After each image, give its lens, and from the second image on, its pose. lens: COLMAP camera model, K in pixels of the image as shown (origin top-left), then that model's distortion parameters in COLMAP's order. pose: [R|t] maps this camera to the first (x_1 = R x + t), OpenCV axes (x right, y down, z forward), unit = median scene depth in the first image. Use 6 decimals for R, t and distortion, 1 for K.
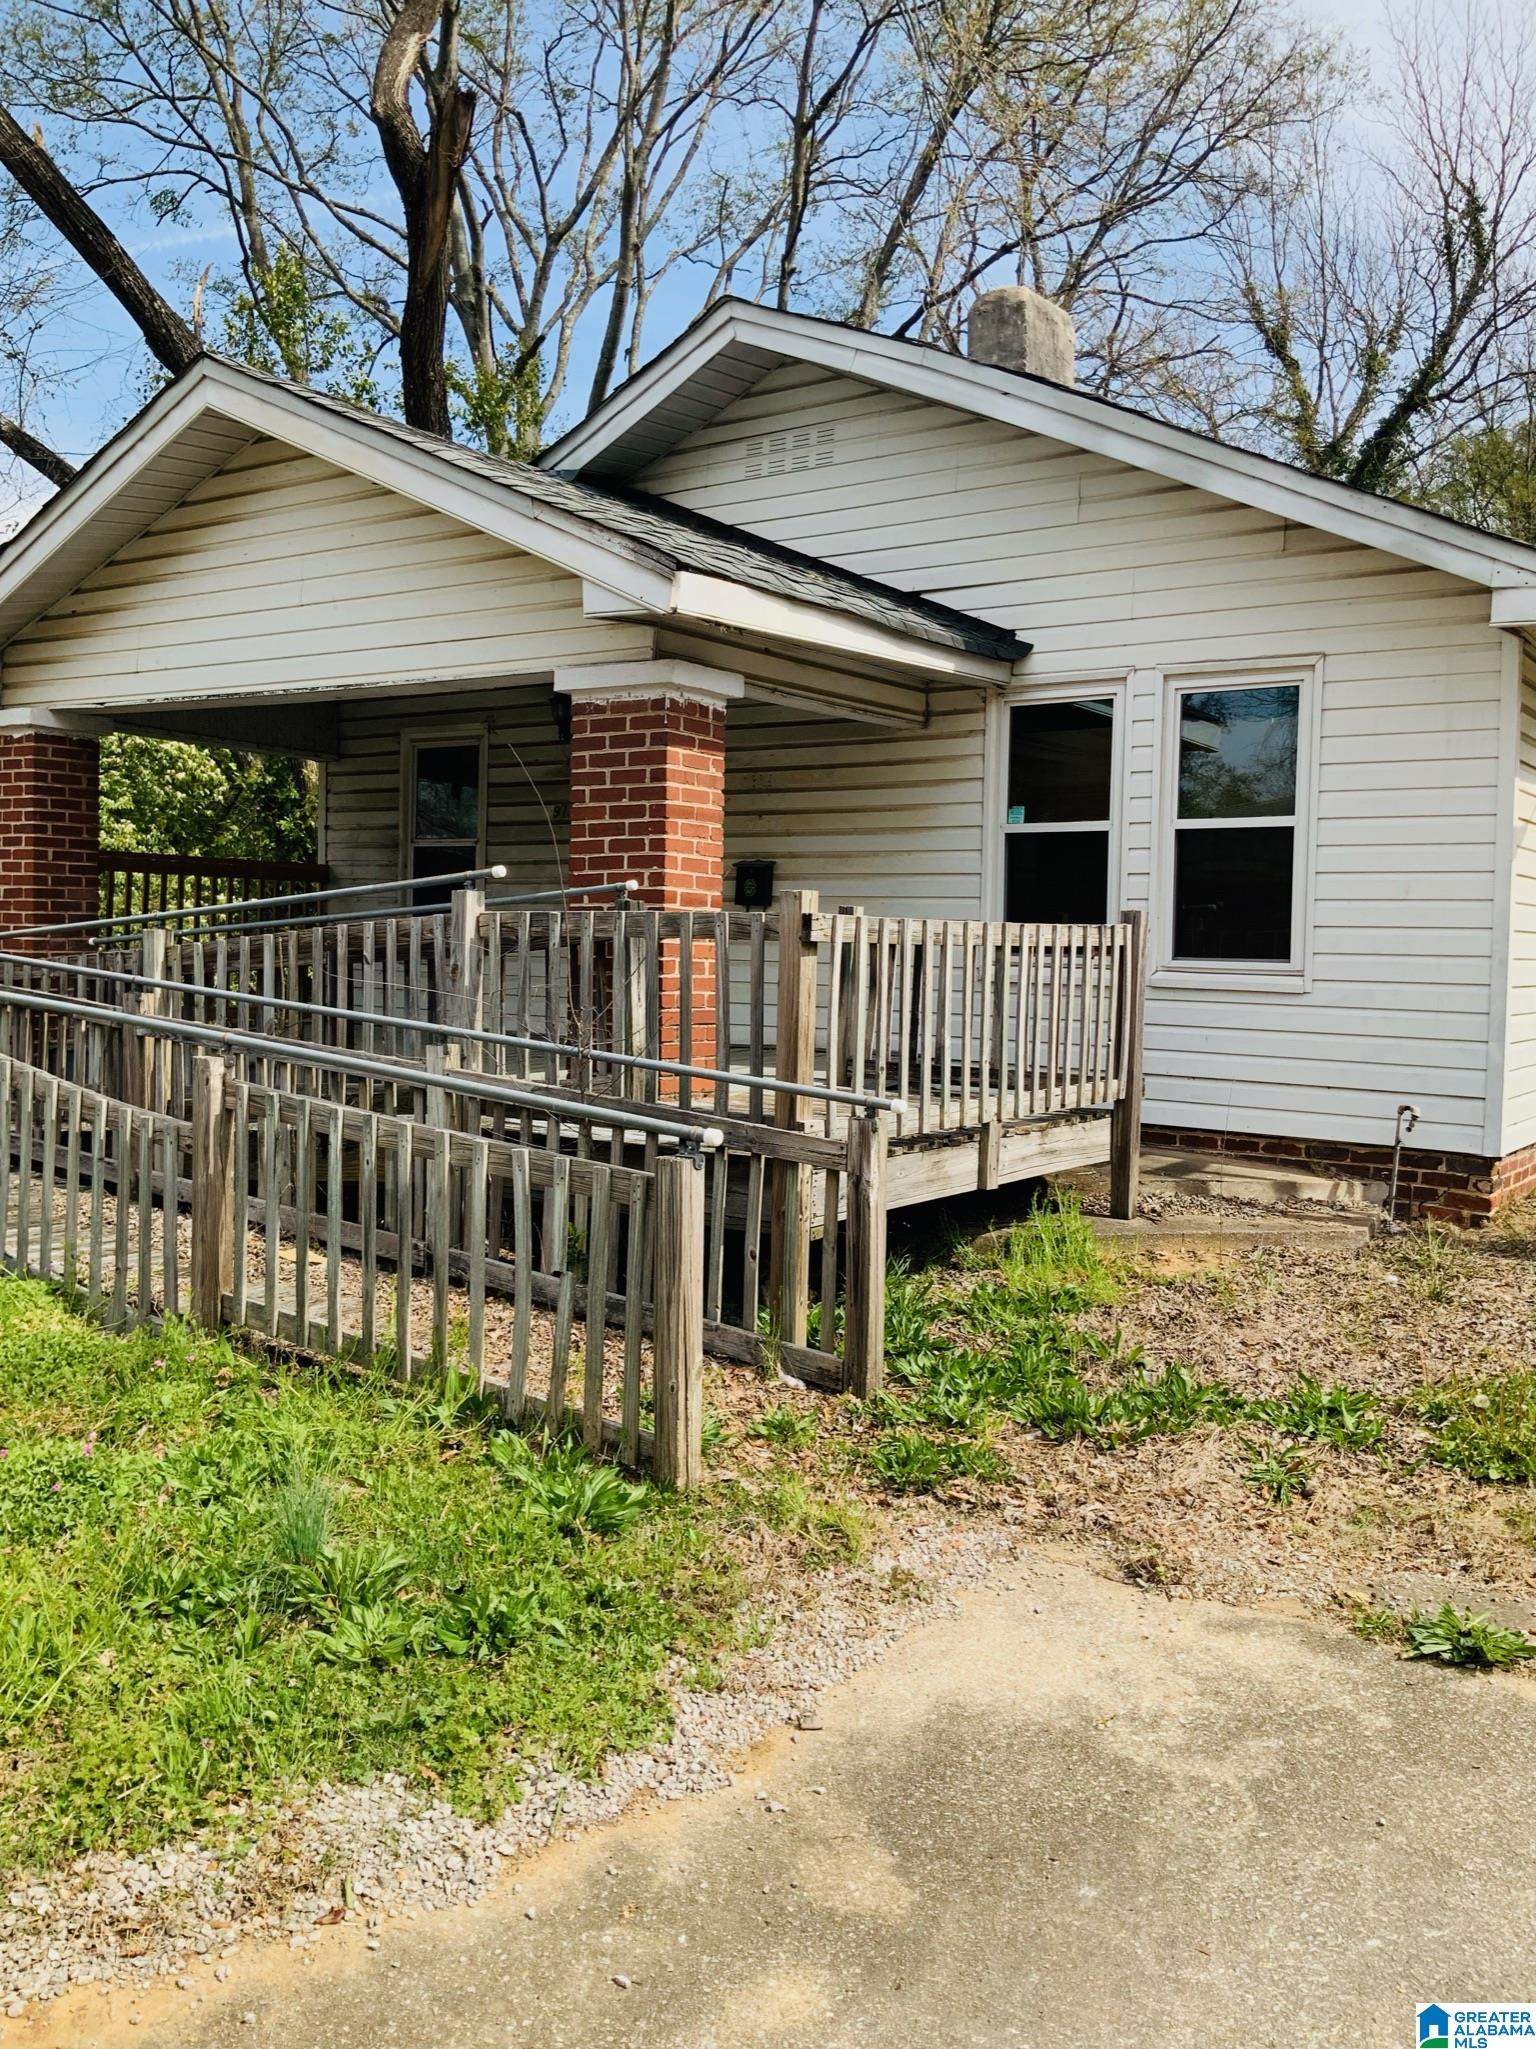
lens RADIAL K [[1696.7, 0, 768.0], [0, 1696.7, 1024.5], [0, 0, 1]] dist [0.110515, -0.207540]
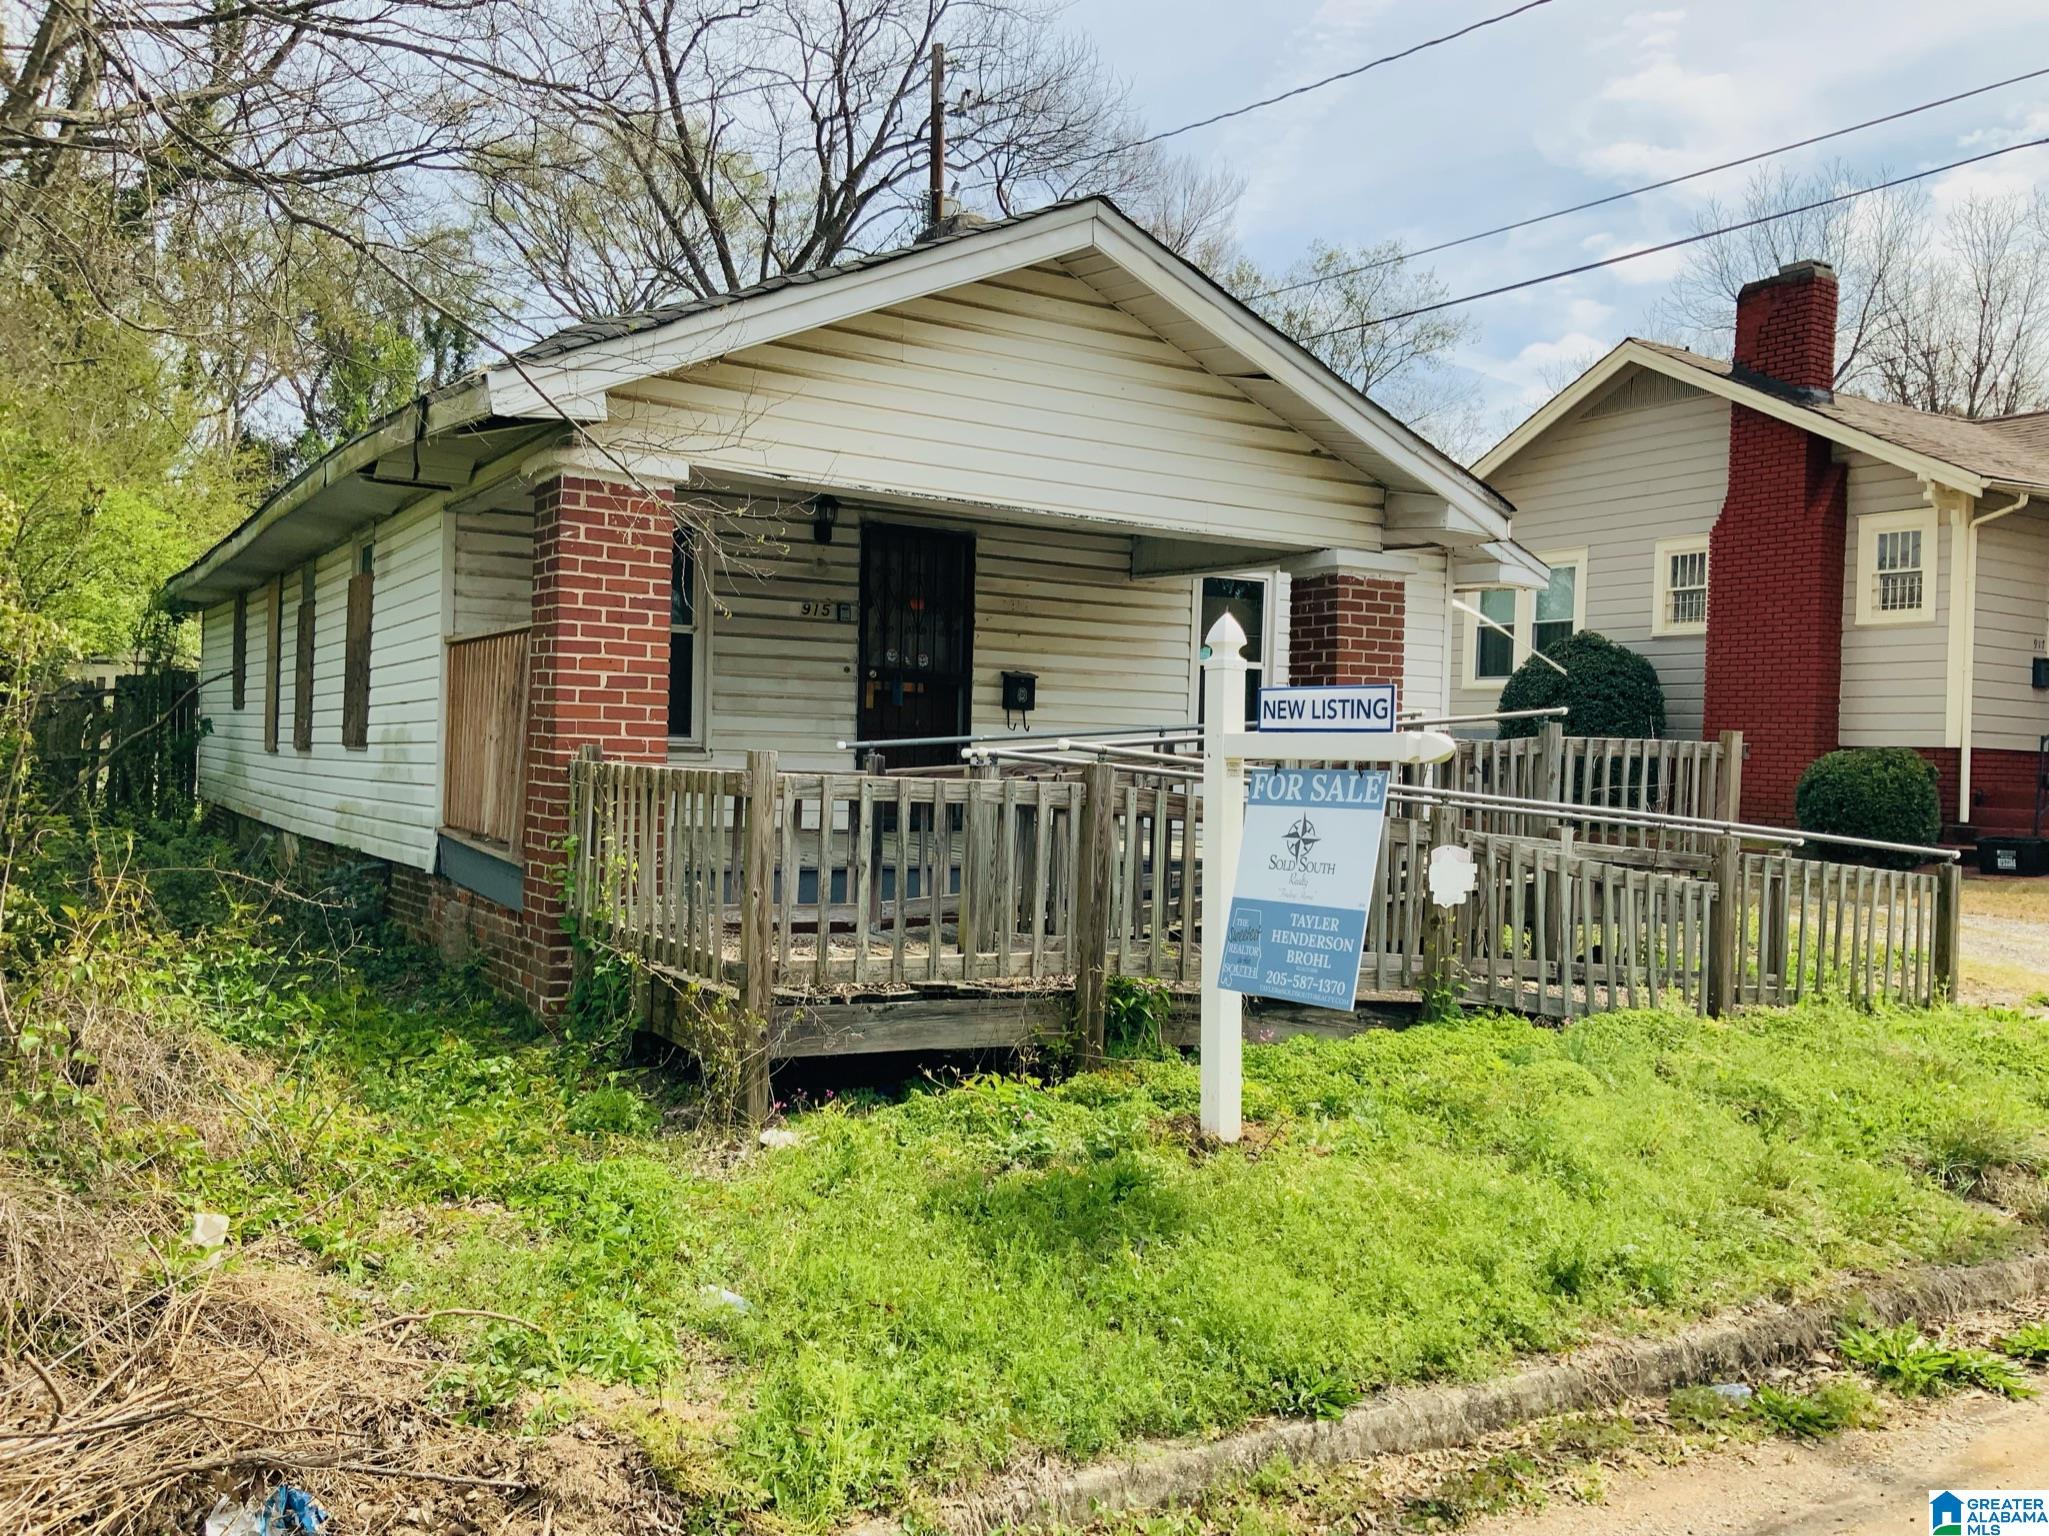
lens RADIAL K [[1695.2, 0, 1031.4], [0, 1695.2, 767.2], [0, 0, 1]] dist [0.112023, -0.215579]
pose [[0.410260, -0.017076, 0.911809, -1.270941], [0.021747, 0.999724, 0.008938, -0.046341], [-0.911709, 0.016162, 0.410518, 0.587211]]
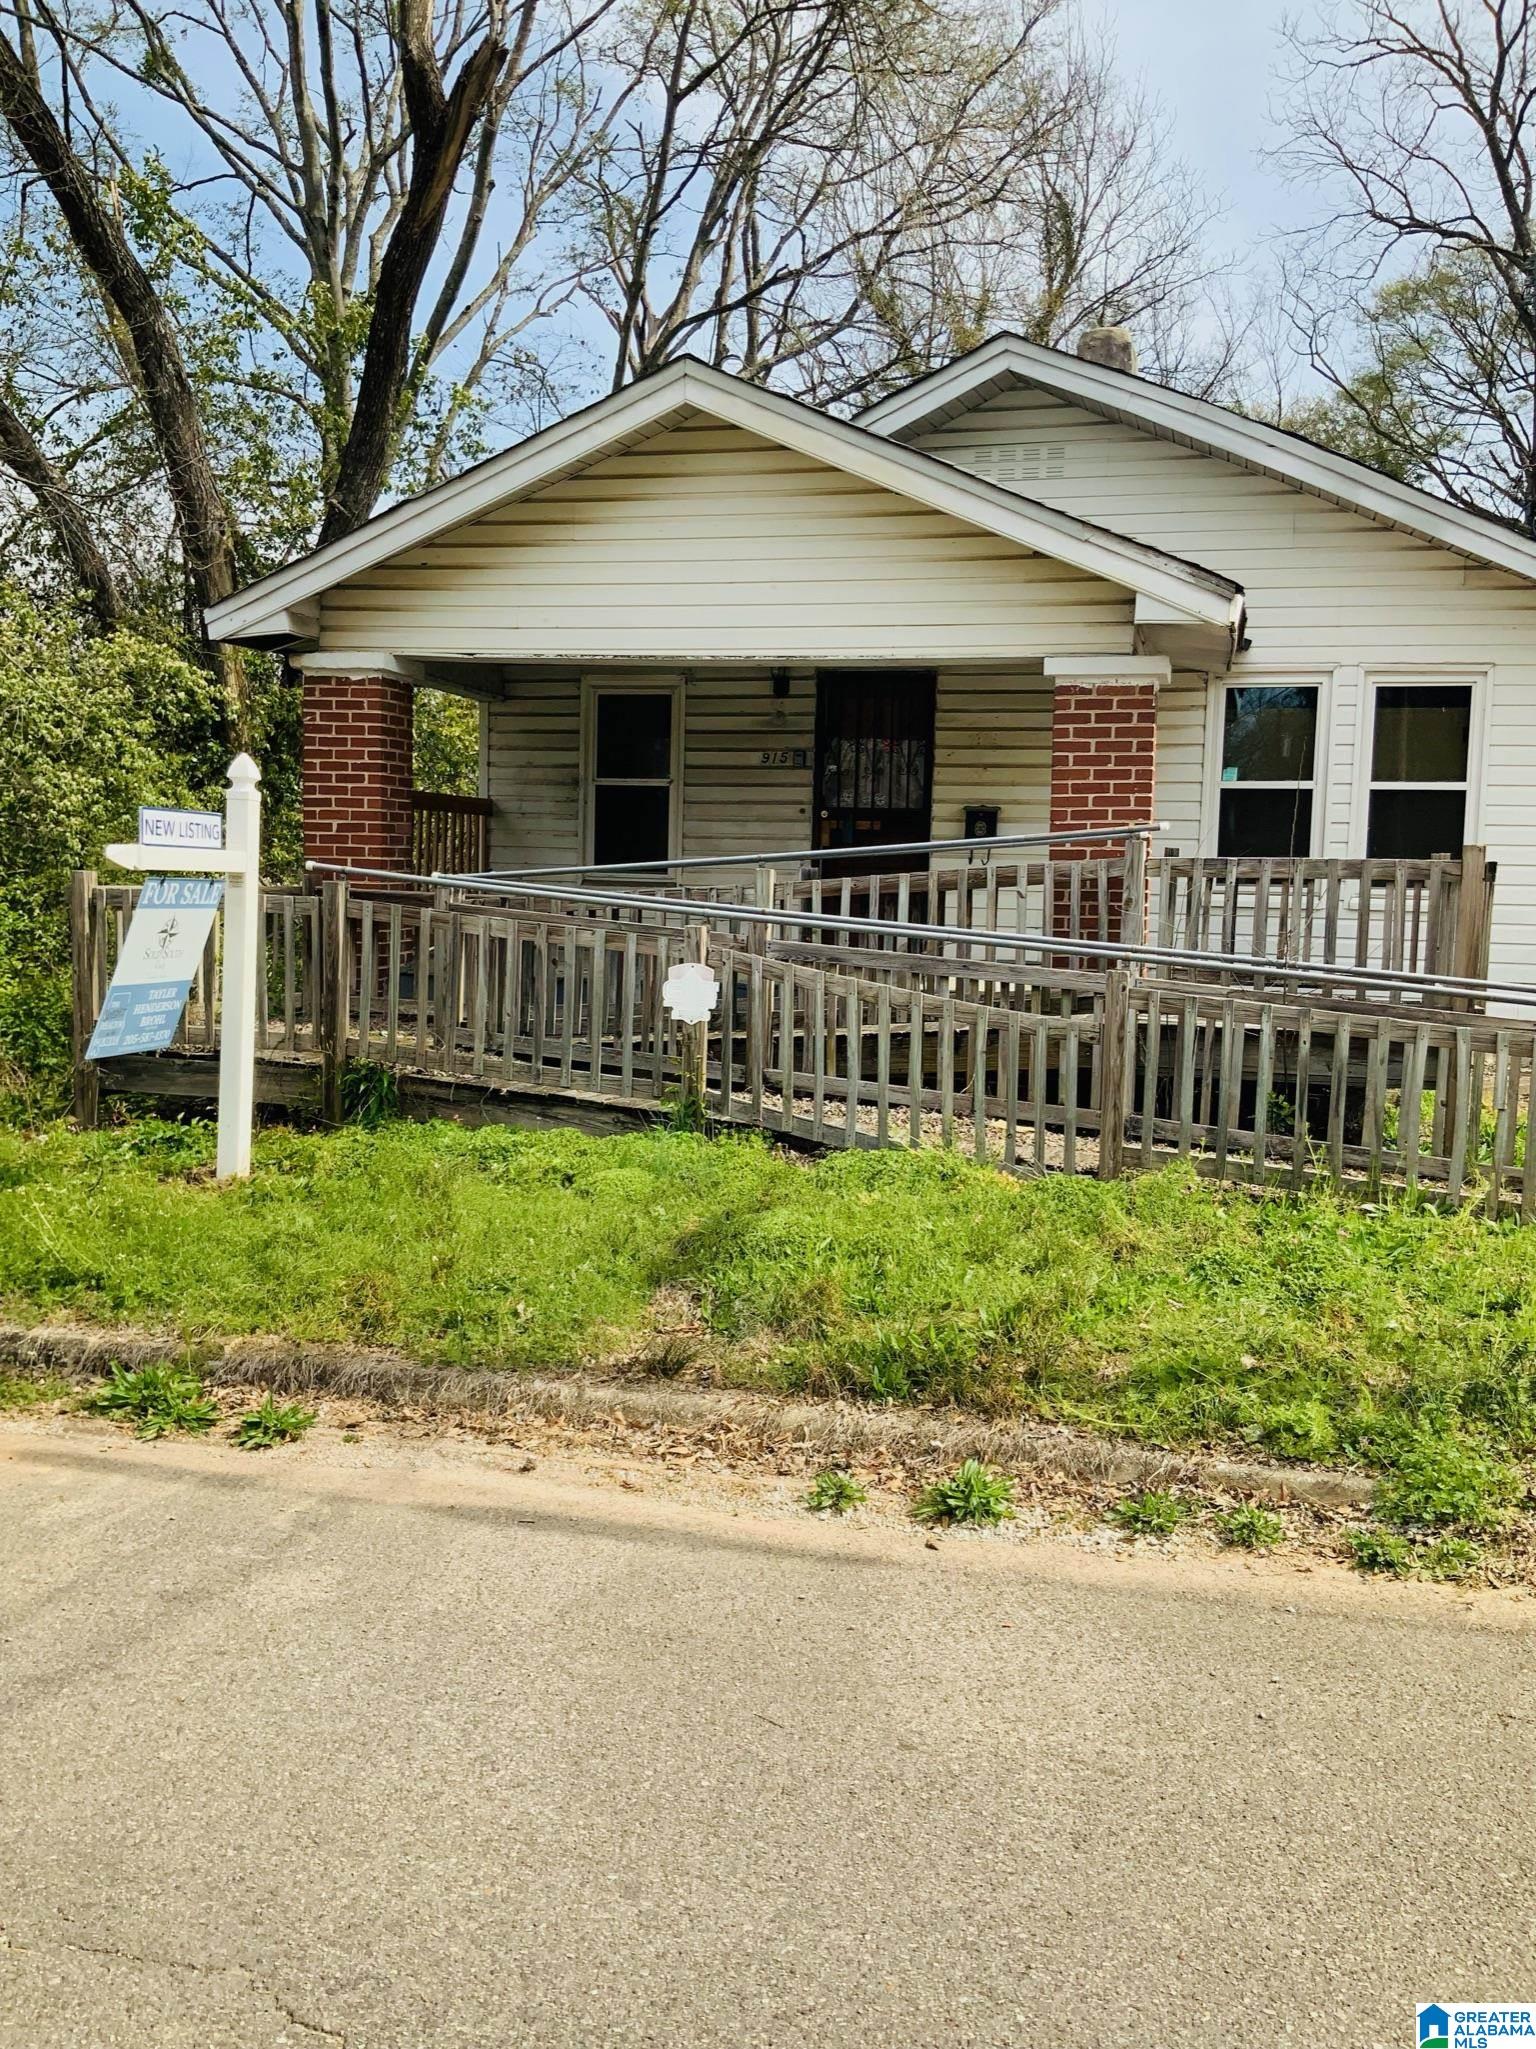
lens RADIAL K [[1695.2, 0, 776.2], [0, 1695.2, 1019.8], [0, 0, 1]] dist [0.112023, -0.215579]
pose [[0.941858, -0.028369, 0.334812, -0.640432], [0.012679, 0.998721, 0.048954, -0.007086], [-0.335772, -0.041862, 0.941012, -0.099080]]
